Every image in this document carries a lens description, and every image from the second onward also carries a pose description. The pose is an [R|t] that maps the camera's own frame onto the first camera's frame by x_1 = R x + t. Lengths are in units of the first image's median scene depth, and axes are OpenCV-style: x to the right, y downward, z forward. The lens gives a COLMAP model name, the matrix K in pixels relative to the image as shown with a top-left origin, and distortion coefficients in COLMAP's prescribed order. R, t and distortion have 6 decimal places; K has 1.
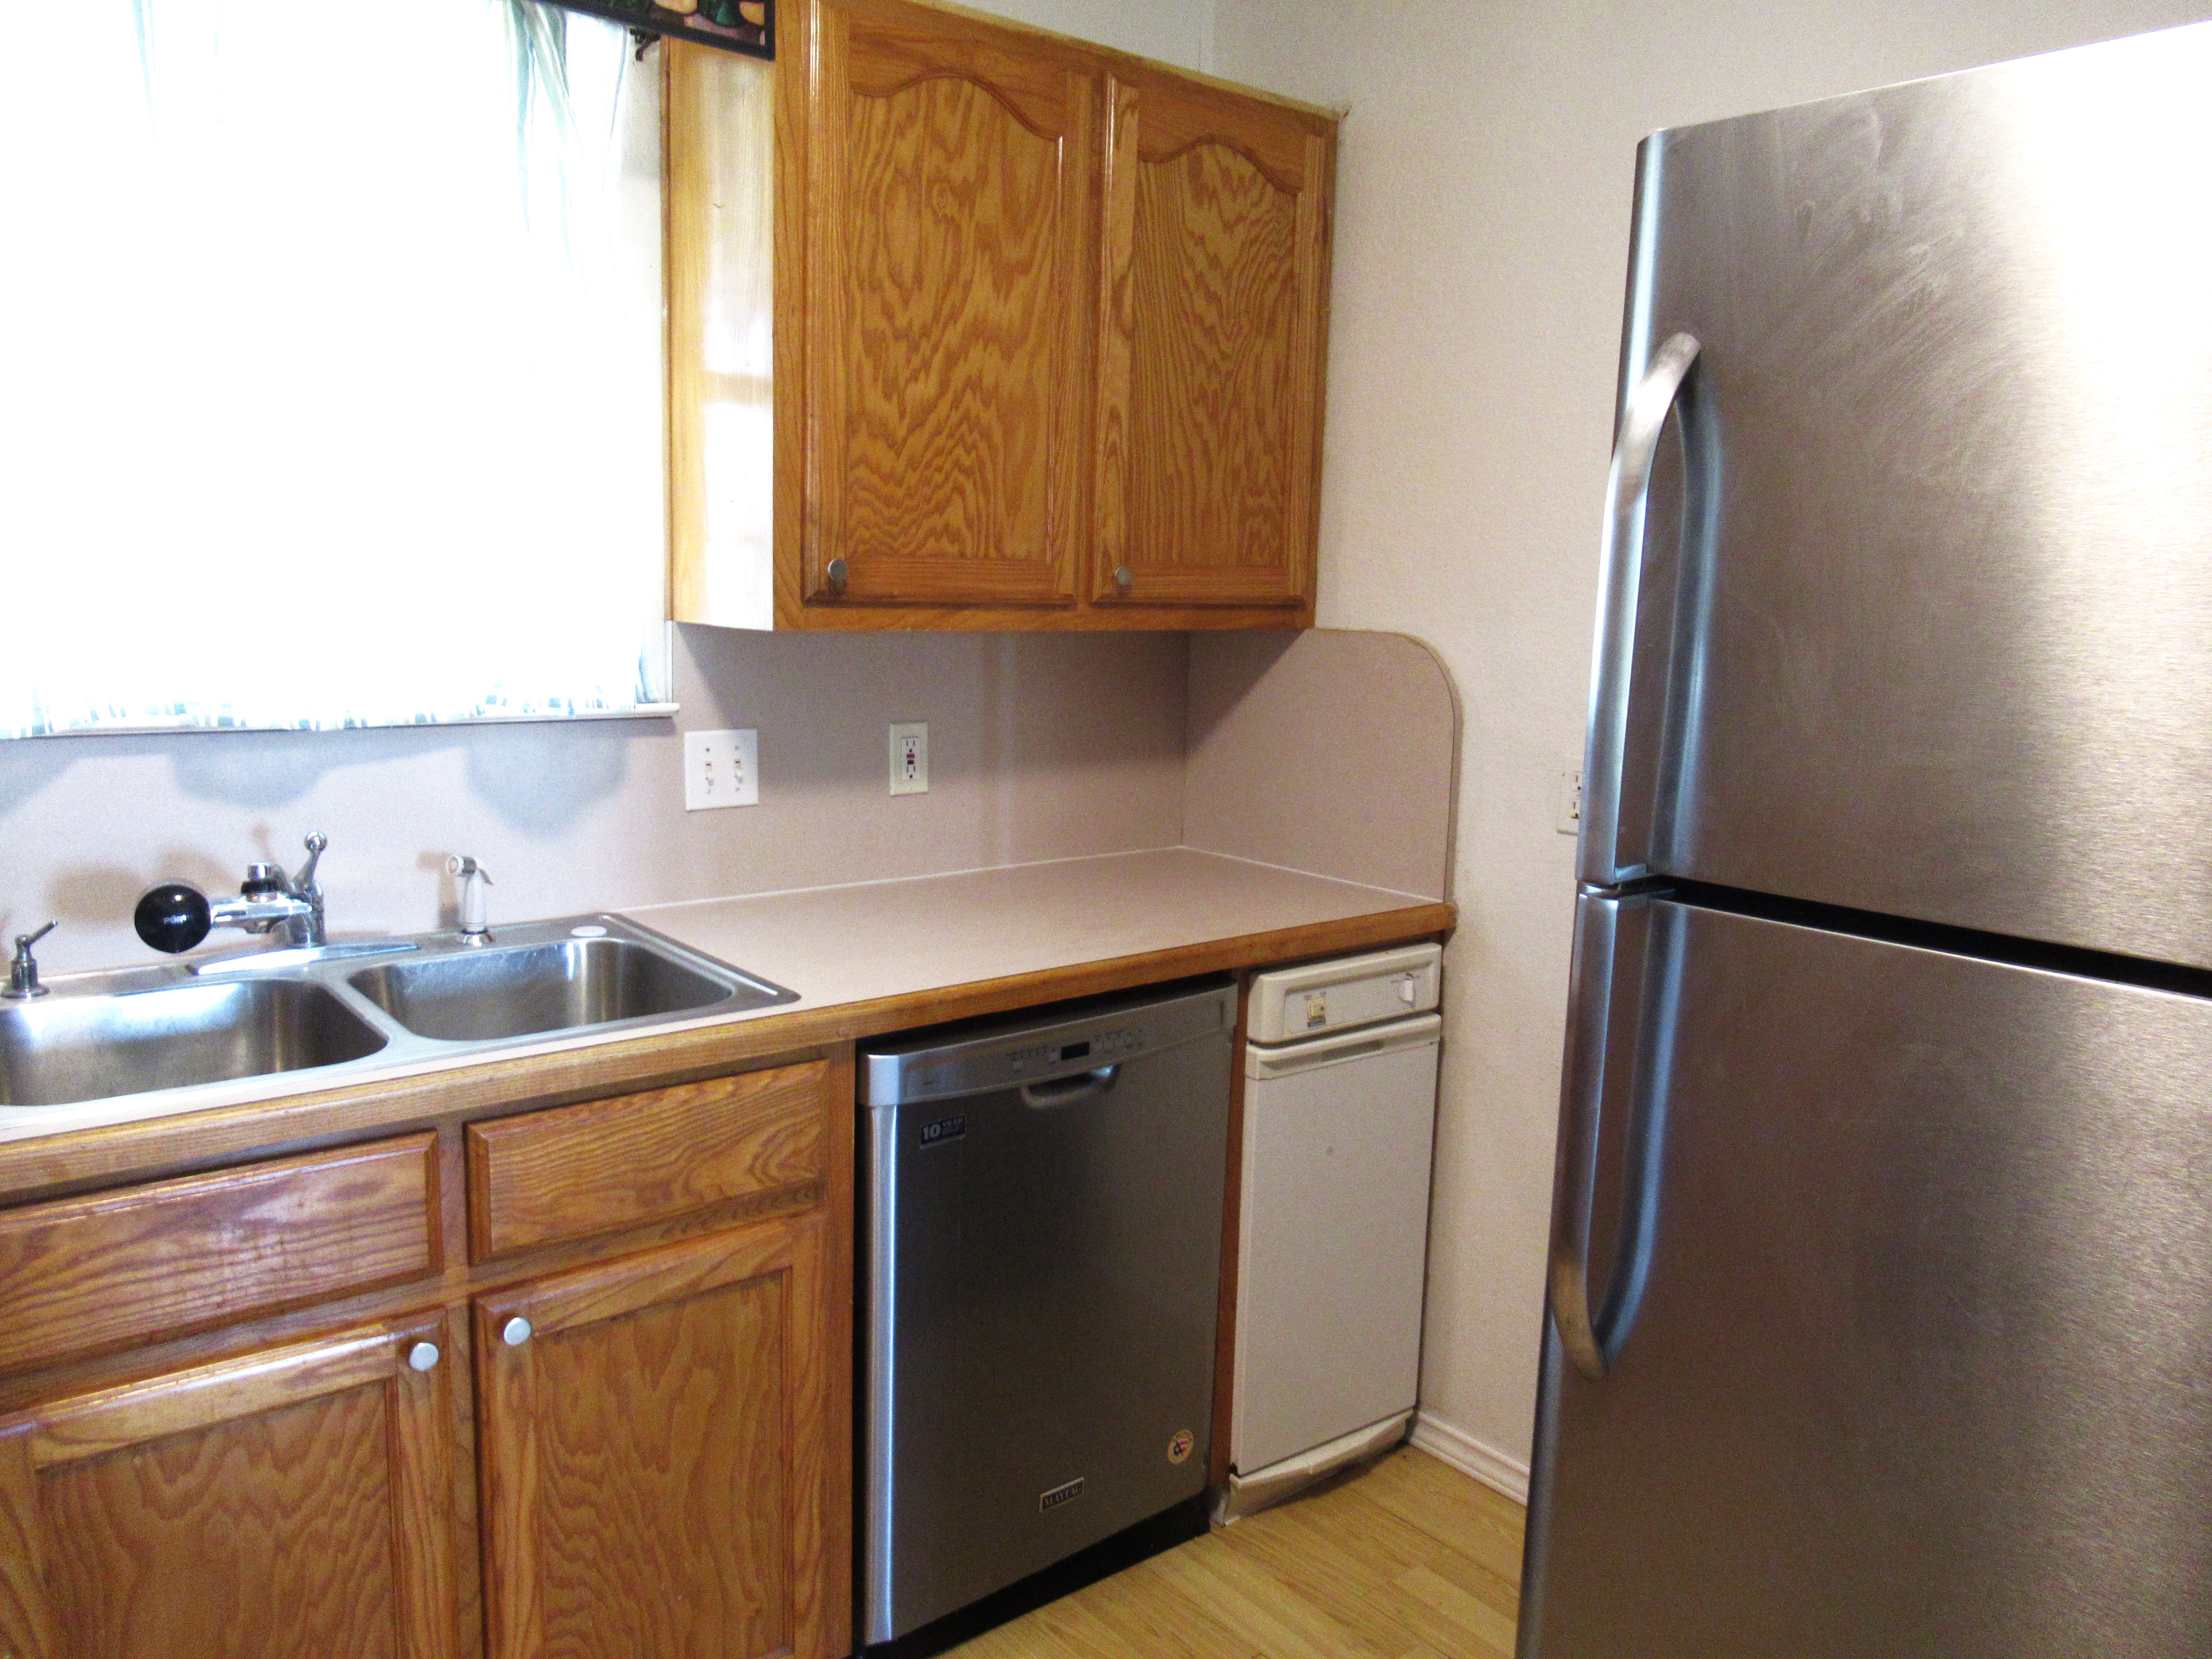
lens RADIAL K [[1634.2, 0, 1087.9], [0, 1634.2, 839.8], [0, 0, 1]] dist [-0.006148, -0.004343]
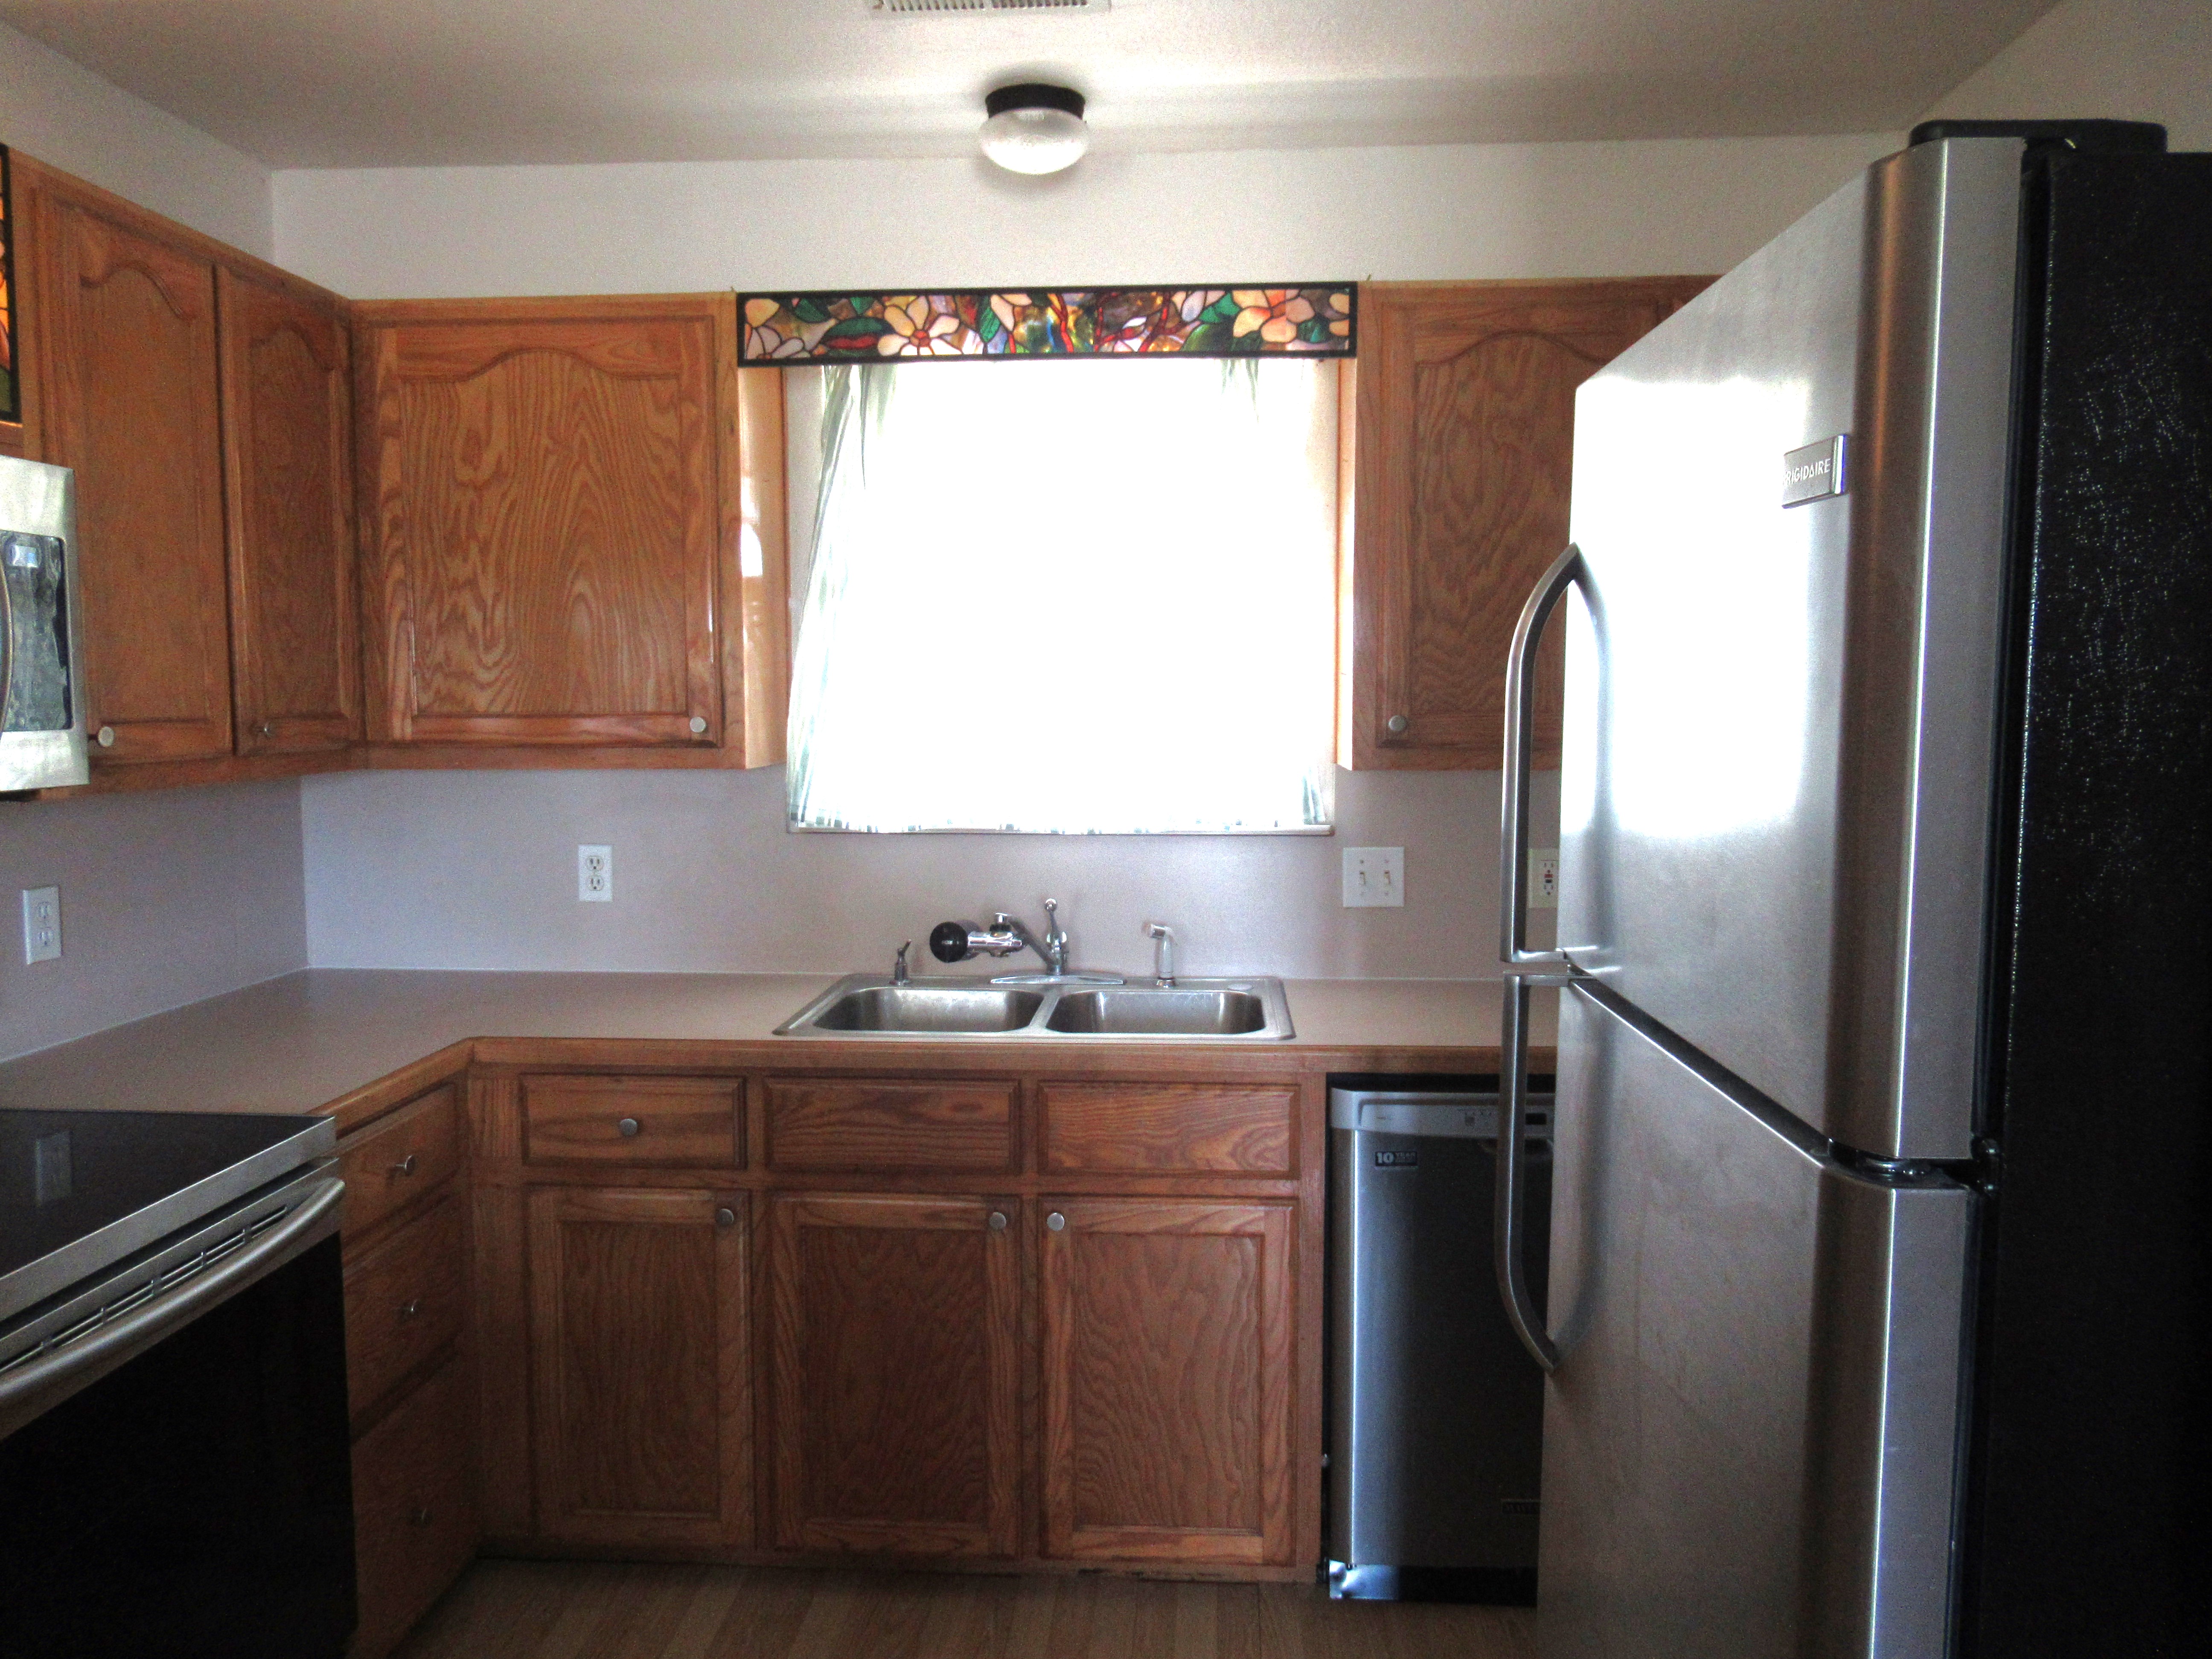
lens RADIAL K [[1639.1, 0, 1105.8], [0, 1639.1, 835.9], [0, 0, 1]] dist [-0.012753, -0.001107]
pose [[0.738184, 0.025880, -0.674103, 0.567611], [-0.086196, 0.994692, -0.056203, 0.017658], [0.669070, 0.099593, 0.736496, -0.111795]]
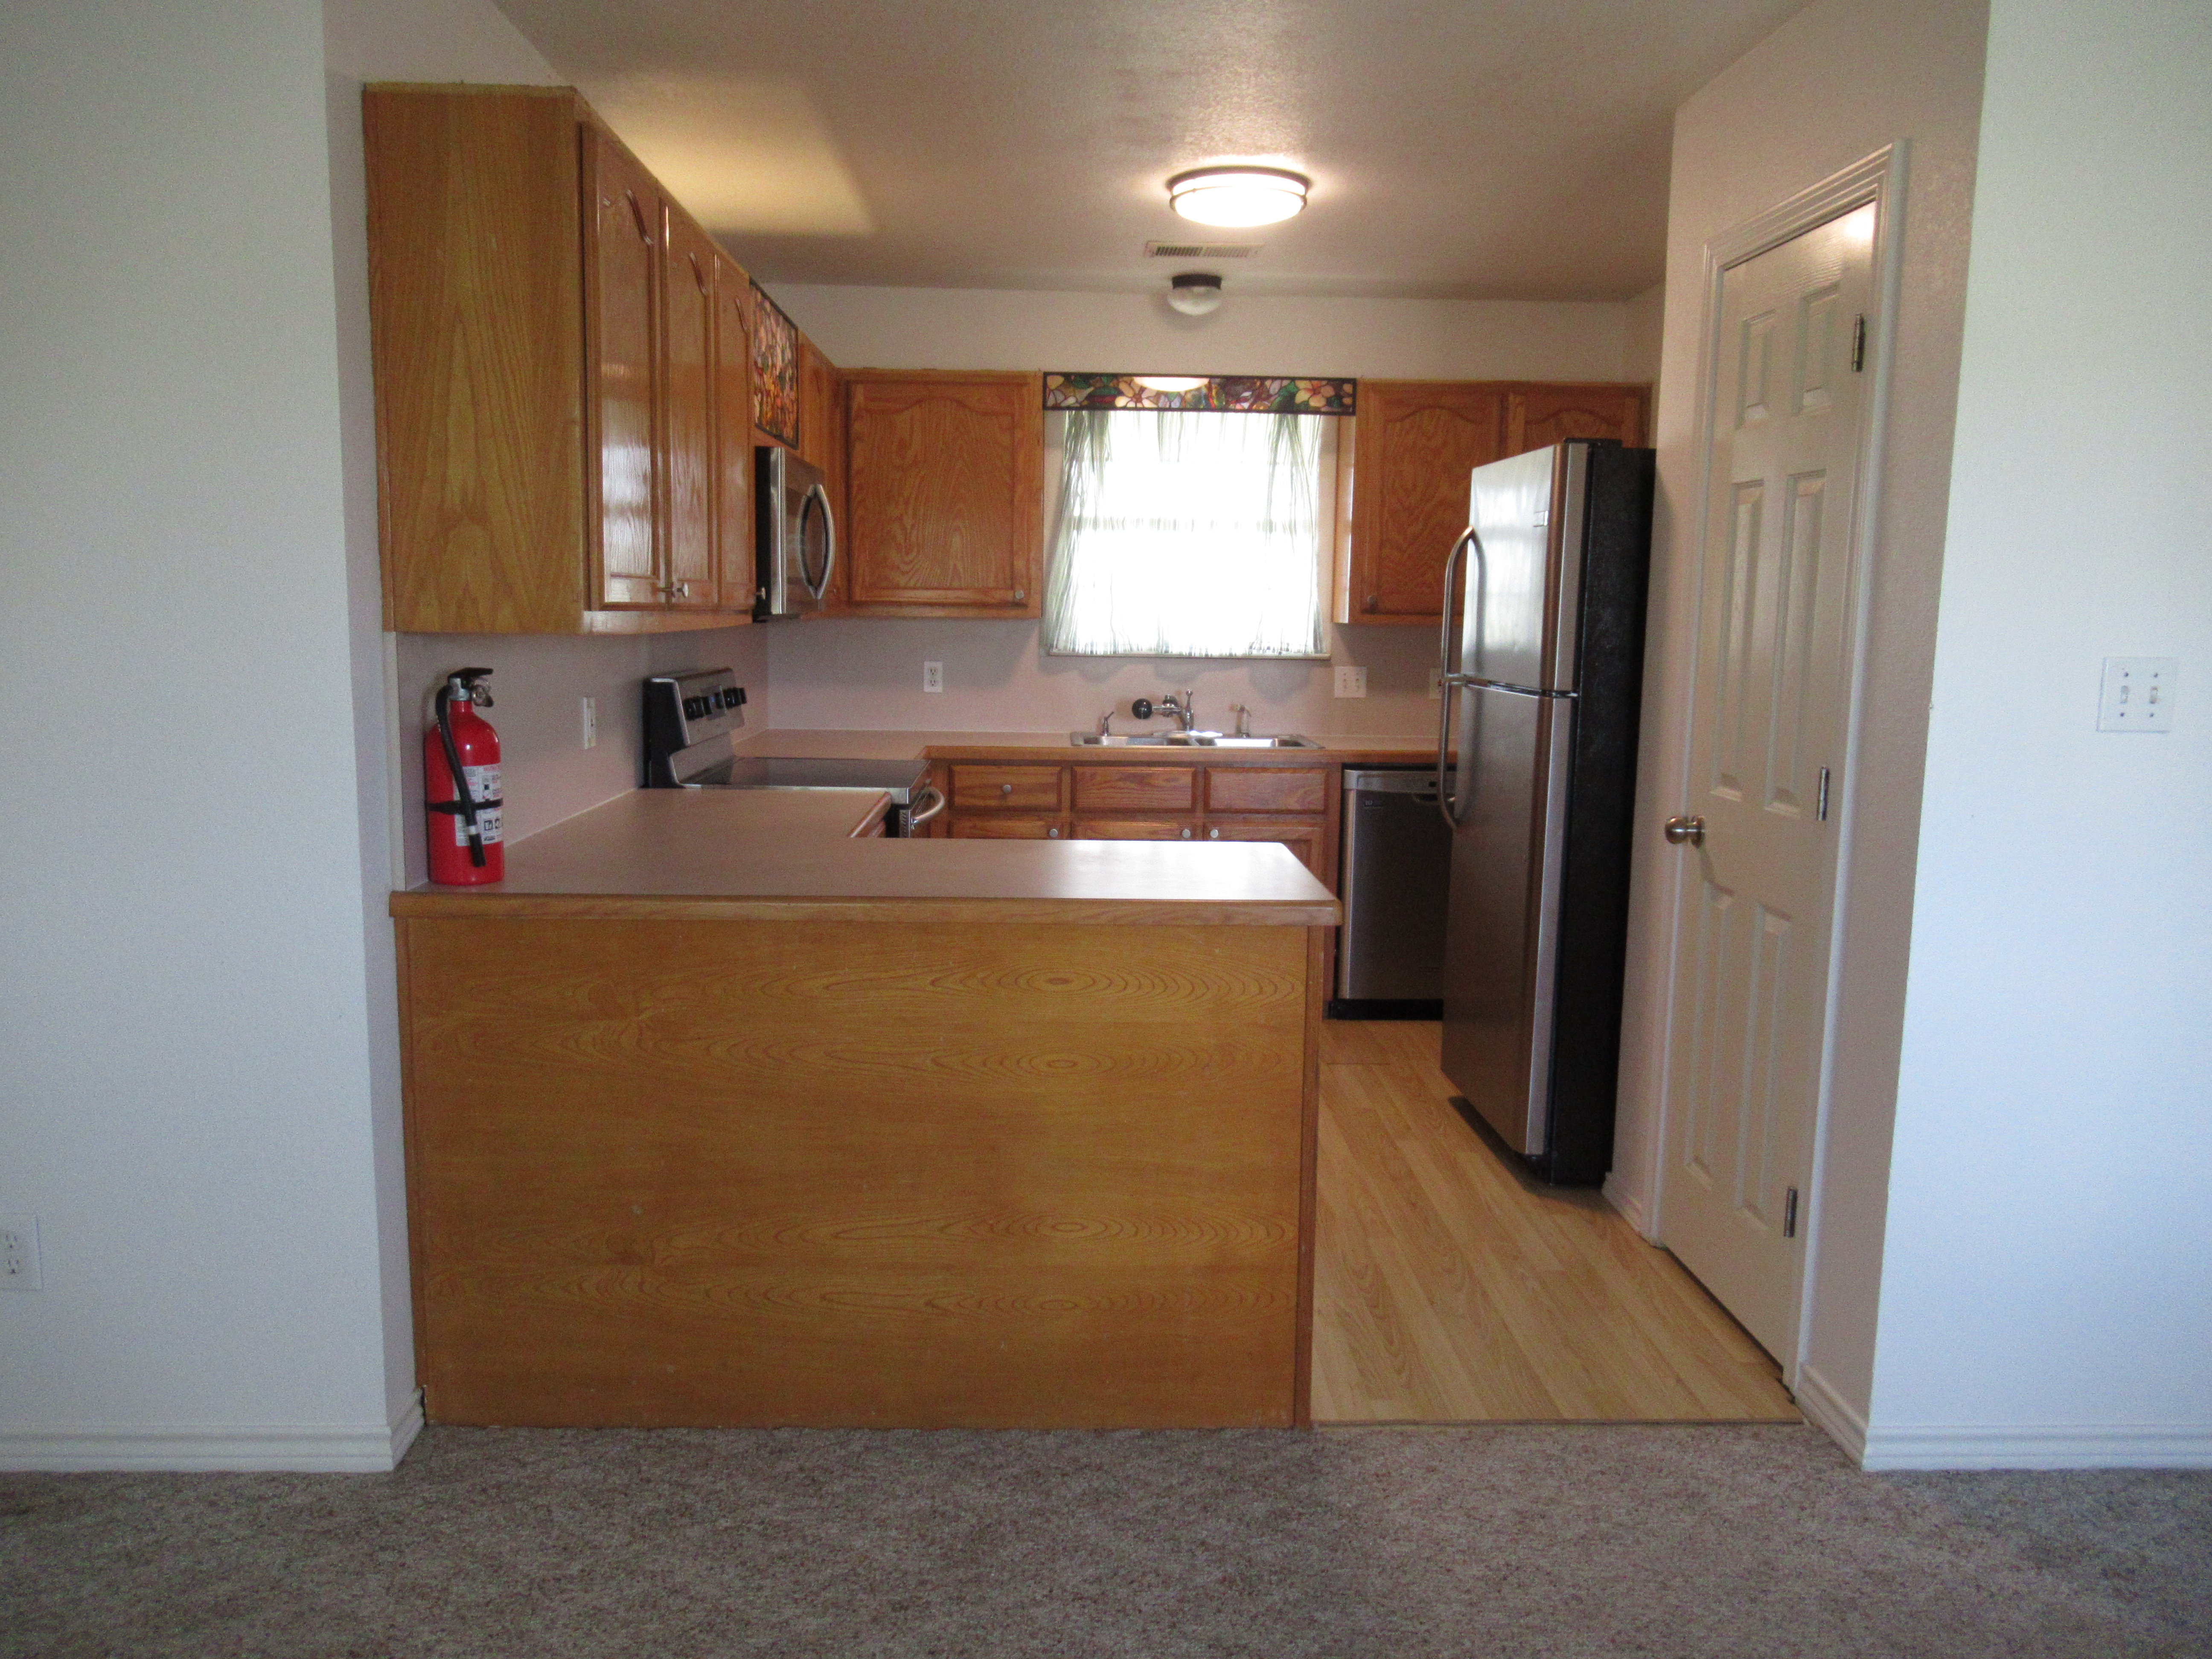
lens RADIAL K [[1648.4, 0, 1098.5], [0, 1648.4, 841.9], [0, 0, 1]] dist [-0.000114, -0.007511]
pose [[0.796519, 0.066787, -0.600913, 1.139074], [-0.088734, 0.996031, -0.006918, 0.286773], [0.598066, 0.058832, 0.799284, -1.391148]]
